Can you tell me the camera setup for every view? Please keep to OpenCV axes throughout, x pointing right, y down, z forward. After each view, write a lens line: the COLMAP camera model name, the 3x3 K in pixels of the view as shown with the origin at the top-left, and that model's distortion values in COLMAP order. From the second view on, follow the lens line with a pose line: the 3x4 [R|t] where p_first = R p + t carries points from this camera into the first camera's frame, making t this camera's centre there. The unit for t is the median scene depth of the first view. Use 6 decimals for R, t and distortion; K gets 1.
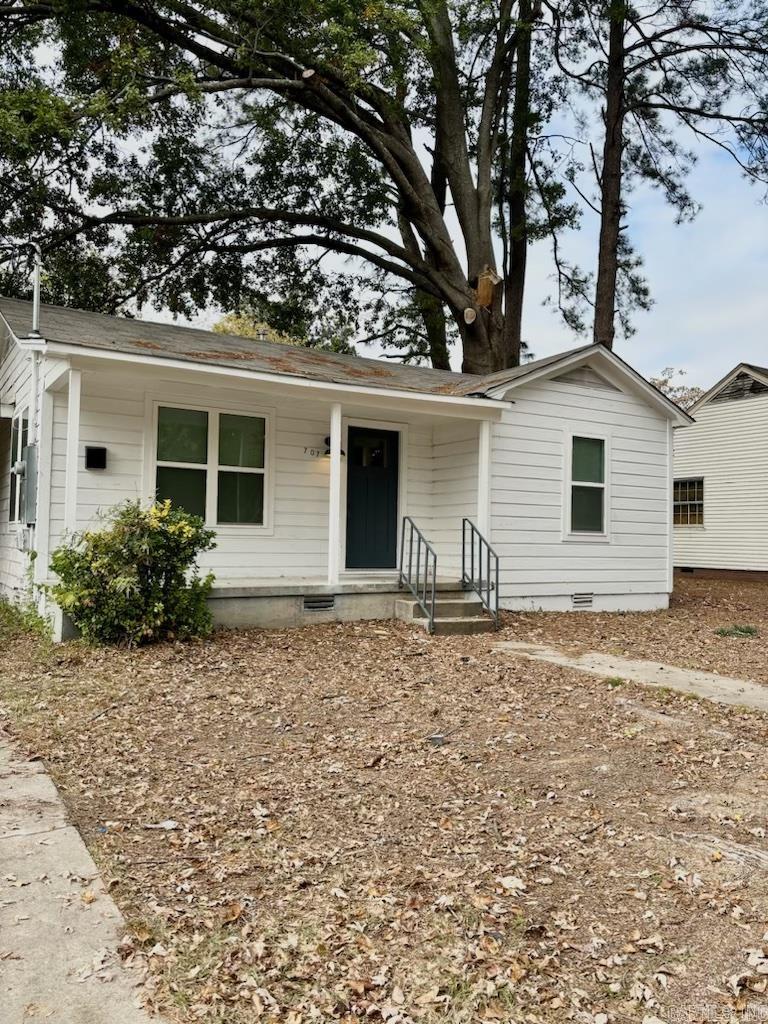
lens RADIAL K [[789.4, 0, 377.6], [0, 789.4, 508.5], [0, 0, 1]] dist [0.030270, -0.009564]
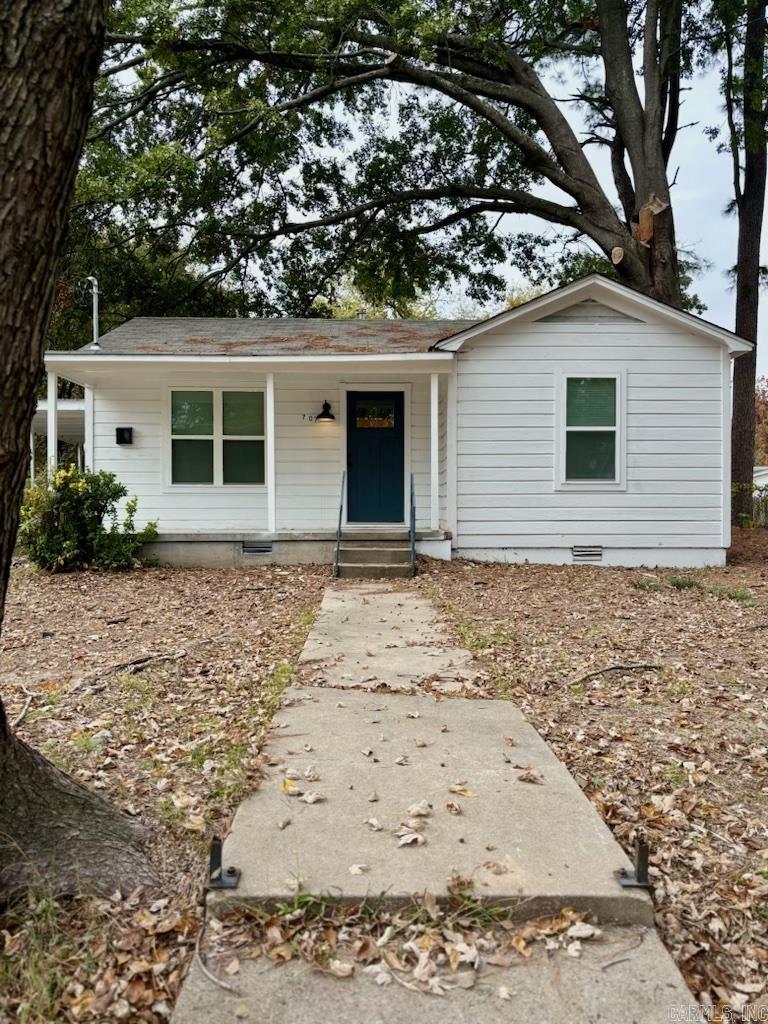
lens RADIAL K [[789.4, 0, 379.3], [0, 789.4, 511.4], [0, 0, 1]] dist [0.030270, -0.009564]
pose [[0.859018, -0.019700, -0.511566, 0.536773], [0.037333, 0.999009, 0.024217, 0.035186], [0.510582, -0.039901, 0.858902, 0.076520]]
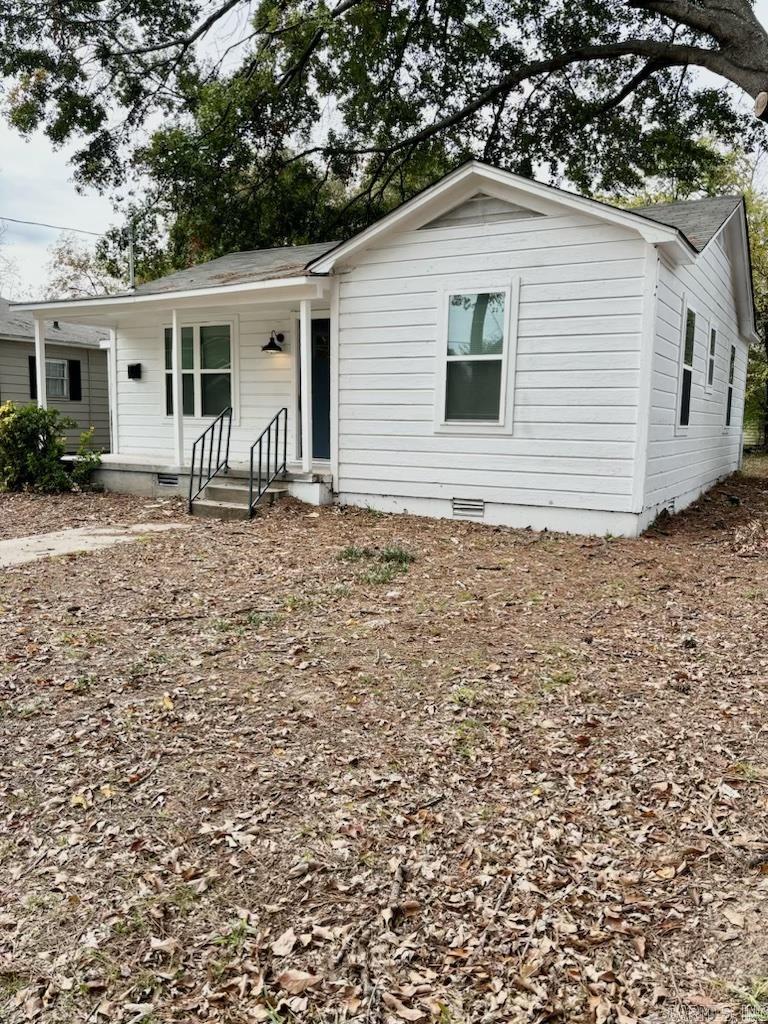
lens RADIAL K [[789.4, 0, 388.4], [0, 789.4, 518.1], [0, 0, 1]] dist [0.030270, -0.009564]
pose [[0.483588, 0.096568, -0.869952, 0.925473], [0.023730, 0.992084, 0.123316, 0.027704], [0.874974, -0.080278, 0.477468, 0.562844]]
